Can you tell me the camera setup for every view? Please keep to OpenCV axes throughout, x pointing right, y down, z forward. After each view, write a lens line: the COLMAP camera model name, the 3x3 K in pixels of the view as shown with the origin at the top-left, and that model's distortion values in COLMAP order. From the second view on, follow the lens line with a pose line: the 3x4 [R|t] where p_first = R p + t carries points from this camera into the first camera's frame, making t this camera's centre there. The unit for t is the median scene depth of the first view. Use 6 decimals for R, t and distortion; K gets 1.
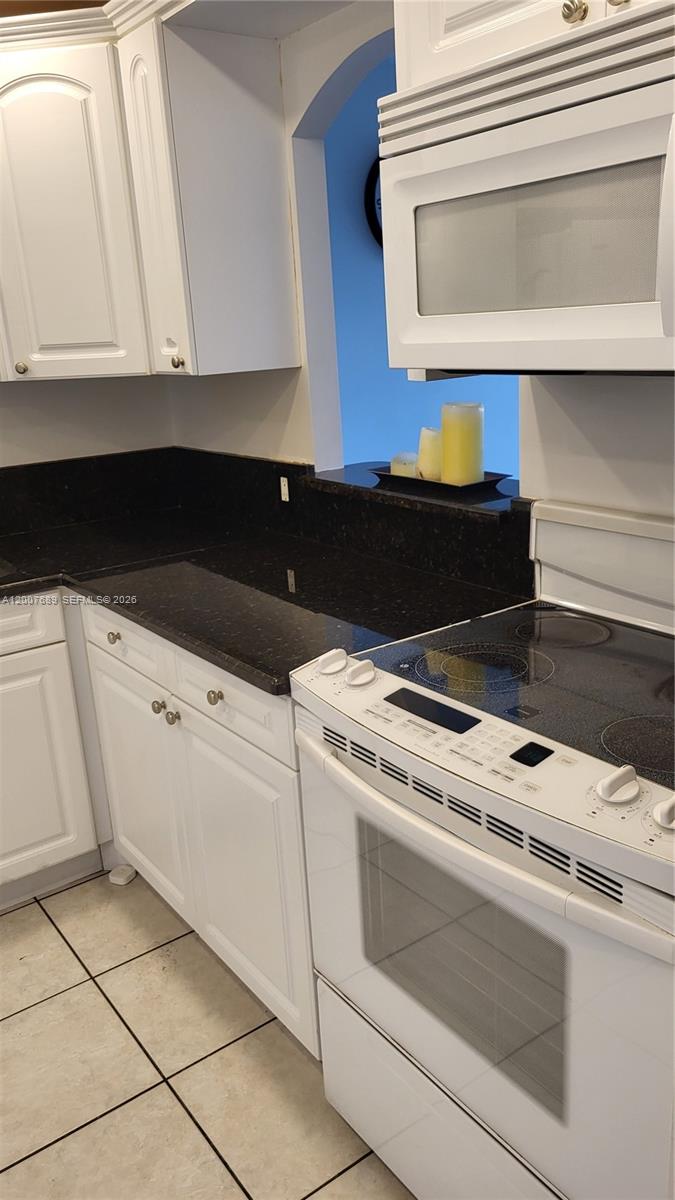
lens RADIAL K [[927.5, 0, 346.8], [0, 927.5, 615.2], [0, 0, 1]] dist [0.039918, -0.006772]
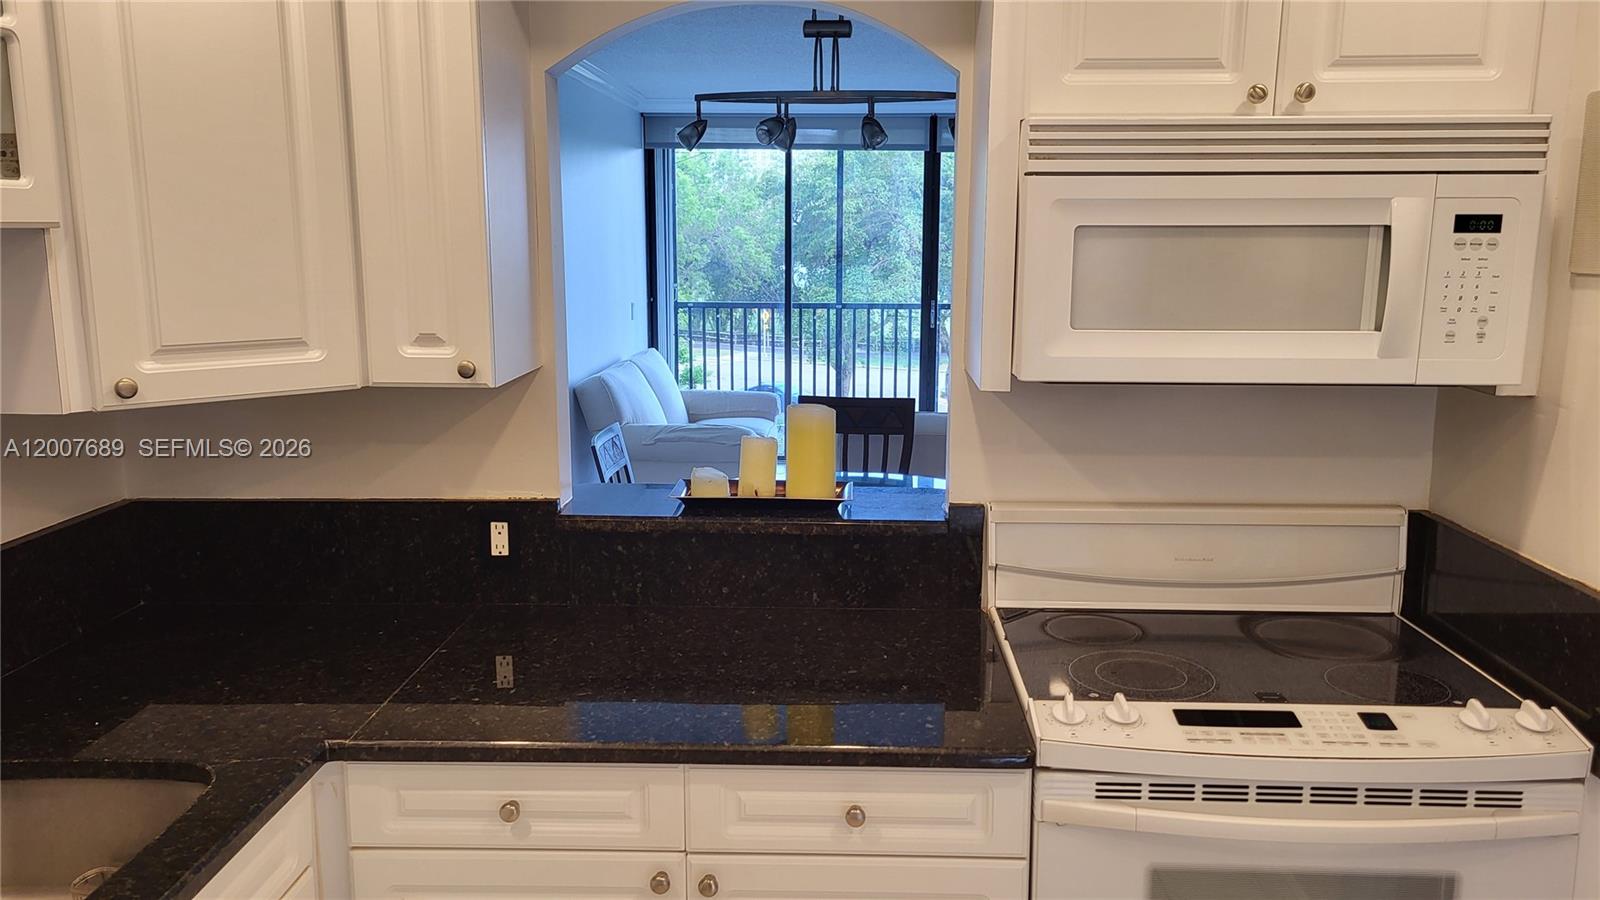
lens RADIAL K [[1236.7, 0, 816.2], [0, 1236.7, 439.7], [0, 0, 1]] dist [0.039918, -0.006772]
pose [[0.610078, -0.082600, 0.788024, -0.832575], [0.202255, 0.977838, -0.054087, -0.143941], [-0.766092, 0.192379, 0.613264, 0.323861]]
